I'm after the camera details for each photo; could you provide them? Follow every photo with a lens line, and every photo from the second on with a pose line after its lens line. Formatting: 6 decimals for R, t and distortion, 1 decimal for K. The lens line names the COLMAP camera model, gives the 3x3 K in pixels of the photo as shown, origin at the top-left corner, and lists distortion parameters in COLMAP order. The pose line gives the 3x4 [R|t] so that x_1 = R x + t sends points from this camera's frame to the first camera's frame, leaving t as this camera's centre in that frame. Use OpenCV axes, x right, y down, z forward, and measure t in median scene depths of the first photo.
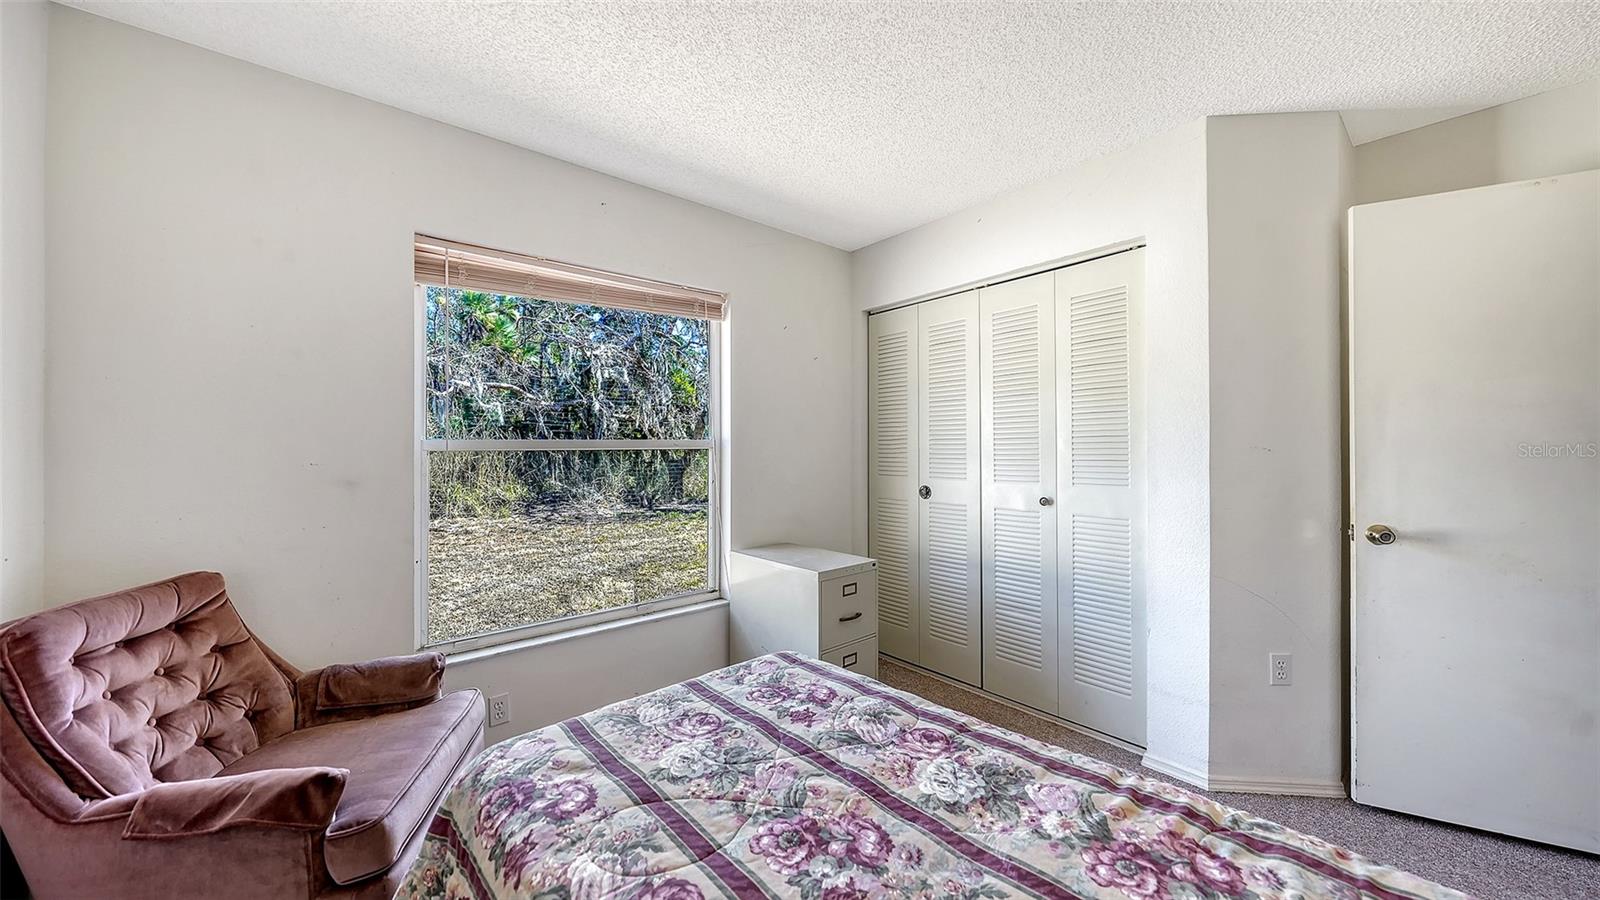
lens RADIAL K [[560.6, 0, 802.3], [0, 560.6, 431.7], [0, 0, 1]] dist [-0.008205, -0.000030]
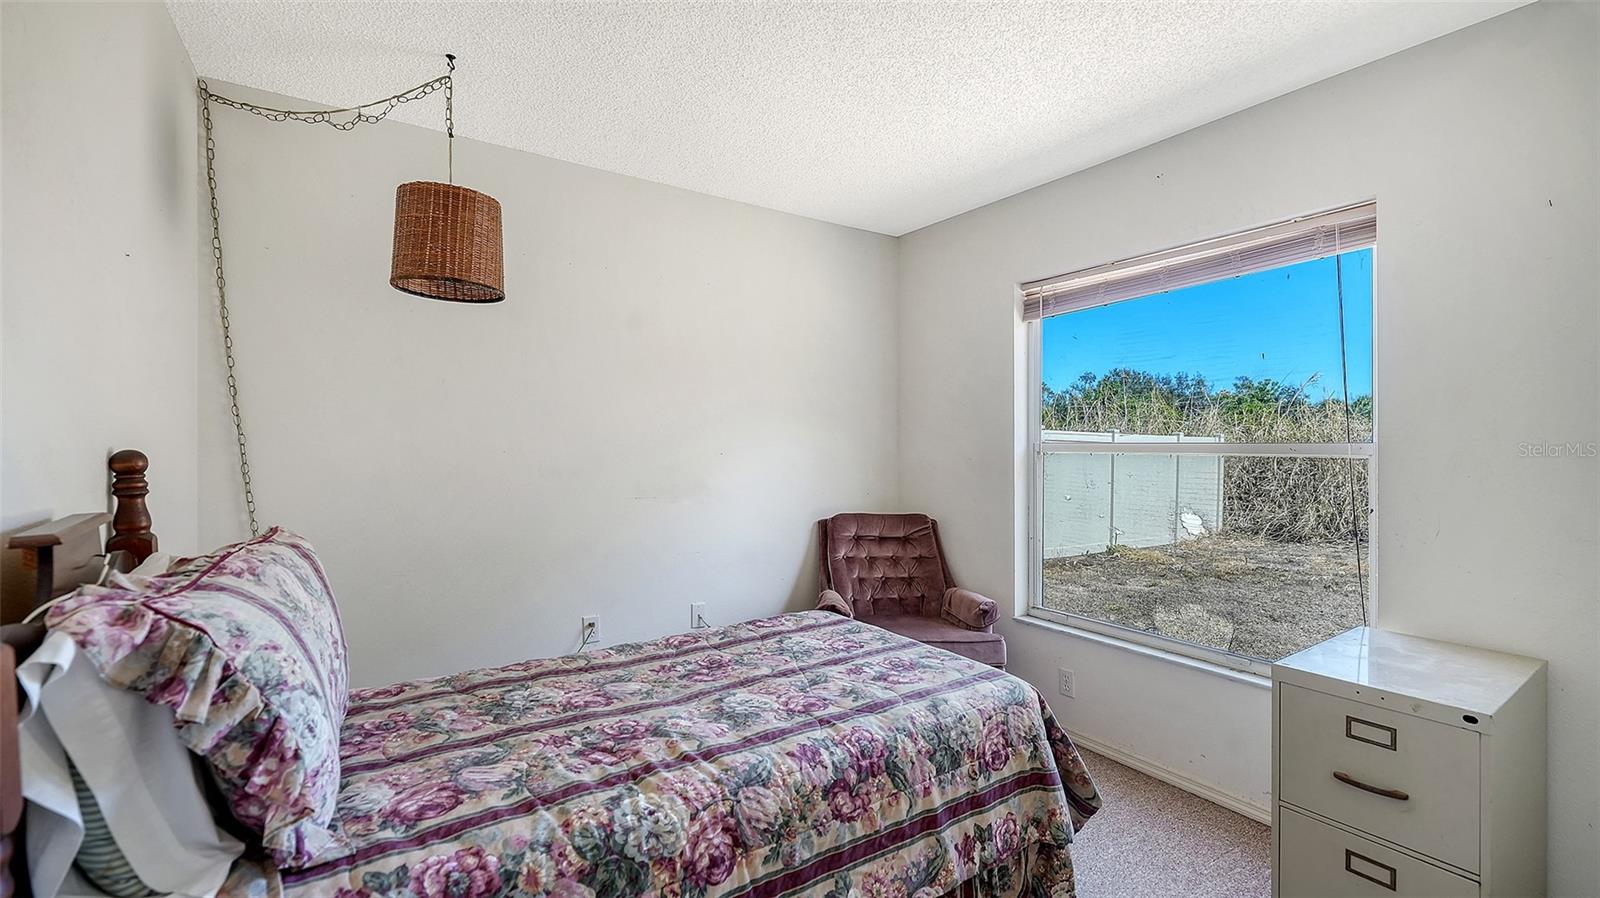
lens RADIAL K [[675.7, 0, 800.0], [0, 675.7, 449.0], [0, 0, 1]] dist [0.001454, 0.000069]
pose [[-0.125103, 0.005612, -0.992128, 1.526380], [0.012845, 0.999909, 0.004036, 0.023356], [0.992061, -0.012239, -0.125164, 1.119715]]
